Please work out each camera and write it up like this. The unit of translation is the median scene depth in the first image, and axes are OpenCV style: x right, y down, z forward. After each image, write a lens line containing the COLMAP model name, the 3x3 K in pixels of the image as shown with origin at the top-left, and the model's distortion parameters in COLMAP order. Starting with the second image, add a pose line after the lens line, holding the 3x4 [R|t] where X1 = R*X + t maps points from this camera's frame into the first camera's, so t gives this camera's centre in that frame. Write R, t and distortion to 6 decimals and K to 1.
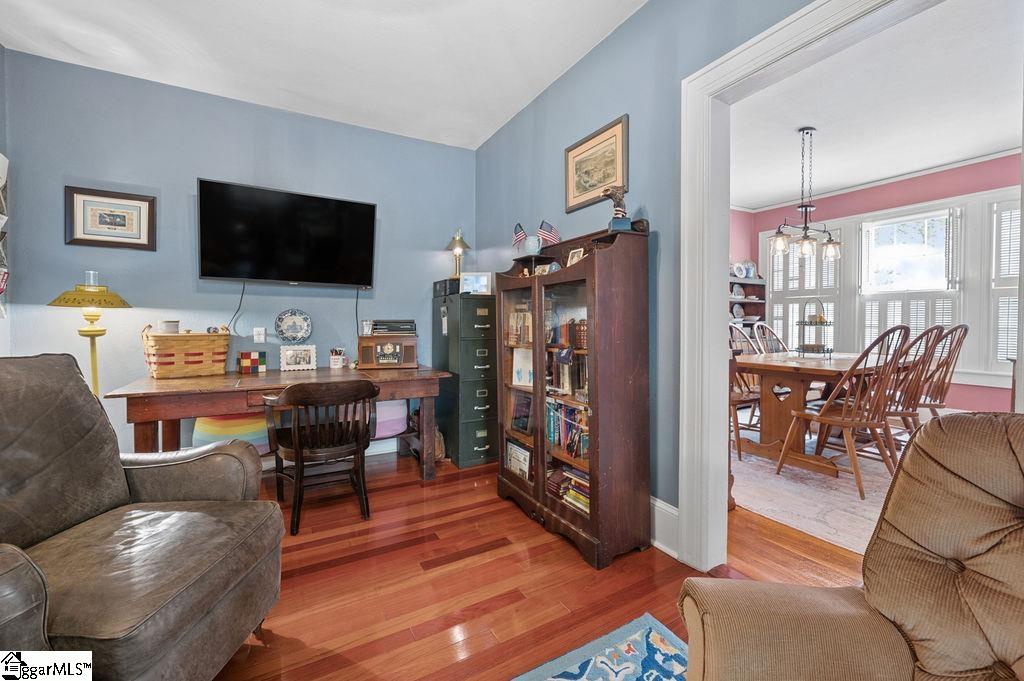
lens RADIAL K [[412.7, 0, 513.9], [0, 412.7, 330.0], [0, 0, 1]] dist [-0.008888, 0.001710]
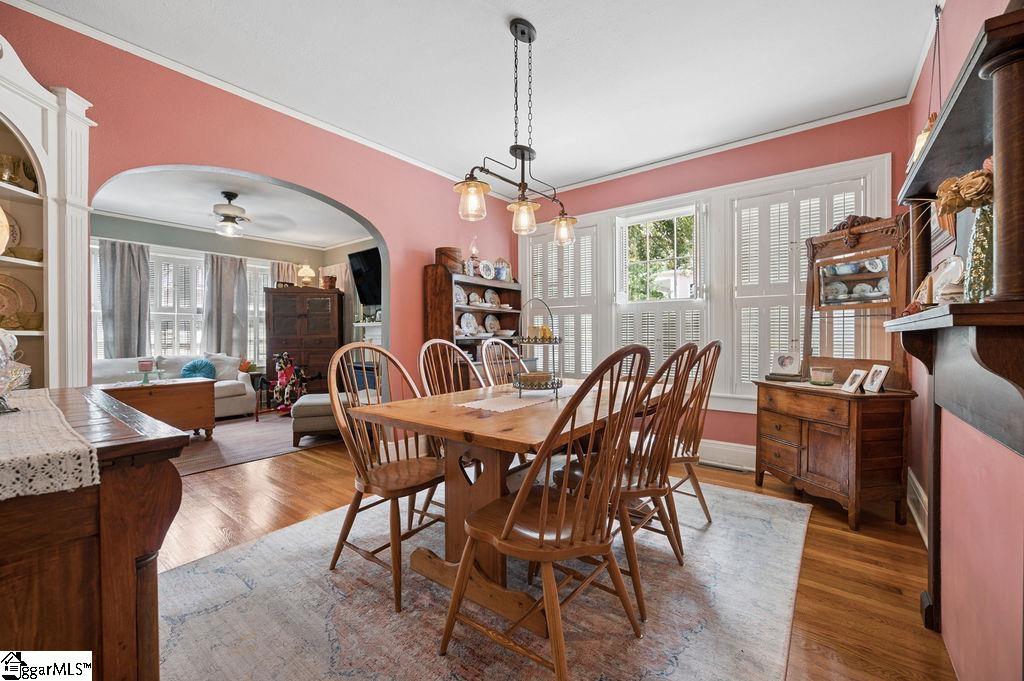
lens RADIAL K [[412.7, 0, 507.1], [0, 412.7, 338.7], [0, 0, 1]] dist [-0.008888, 0.001710]
pose [[0.925896, -0.006211, 0.377727, 0.337095], [0.012165, 0.999836, -0.013379, -0.008401], [-0.377582, 0.016983, 0.925820, 0.326736]]
